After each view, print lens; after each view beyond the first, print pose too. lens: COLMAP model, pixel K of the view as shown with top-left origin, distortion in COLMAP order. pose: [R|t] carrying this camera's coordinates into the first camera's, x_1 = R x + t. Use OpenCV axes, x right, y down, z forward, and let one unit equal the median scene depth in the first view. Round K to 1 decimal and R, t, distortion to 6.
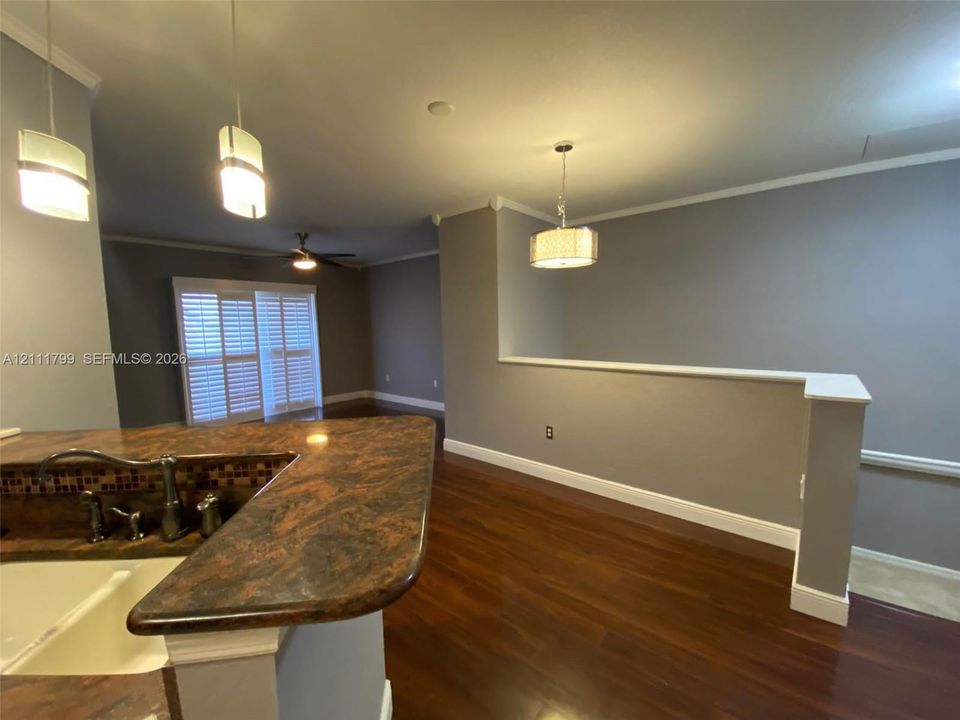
lens RADIAL K [[388.1, 0, 480.0], [0, 388.1, 360.0], [0, 0, 1]] dist [0.028788, -0.025532]
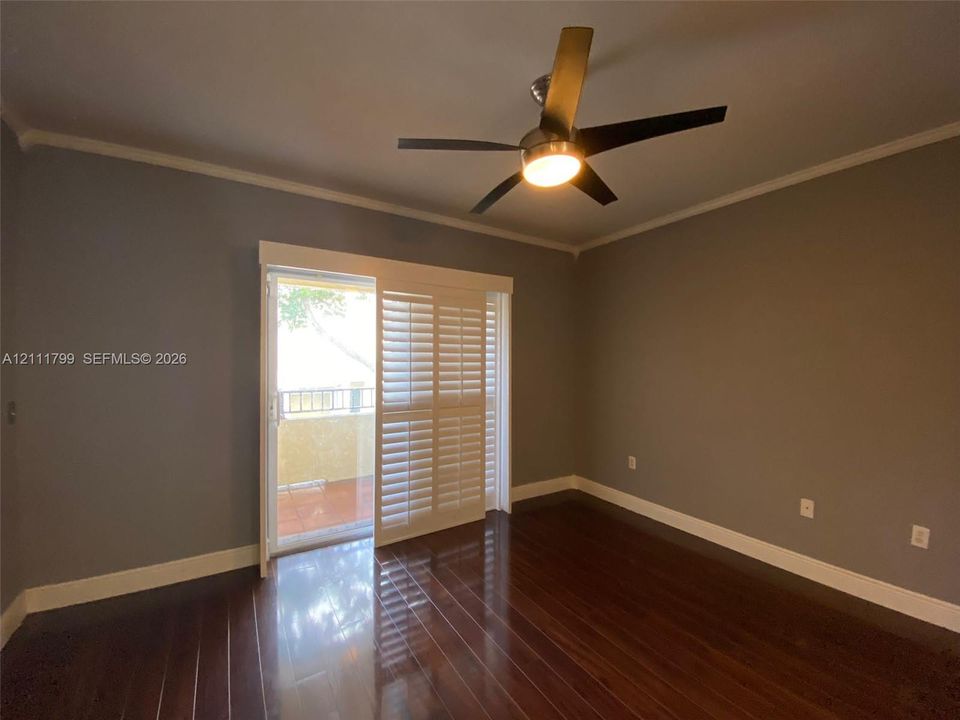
lens RADIAL K [[388.1, 0, 480.0], [0, 388.1, 360.0], [0, 0, 1]] dist [0.028788, -0.025532]
pose [[0.952257, 0.025451, -0.304234, -0.278721], [-0.055520, 0.994339, -0.090595, -0.027397], [0.300206, 0.103161, 0.948280, 0.471997]]
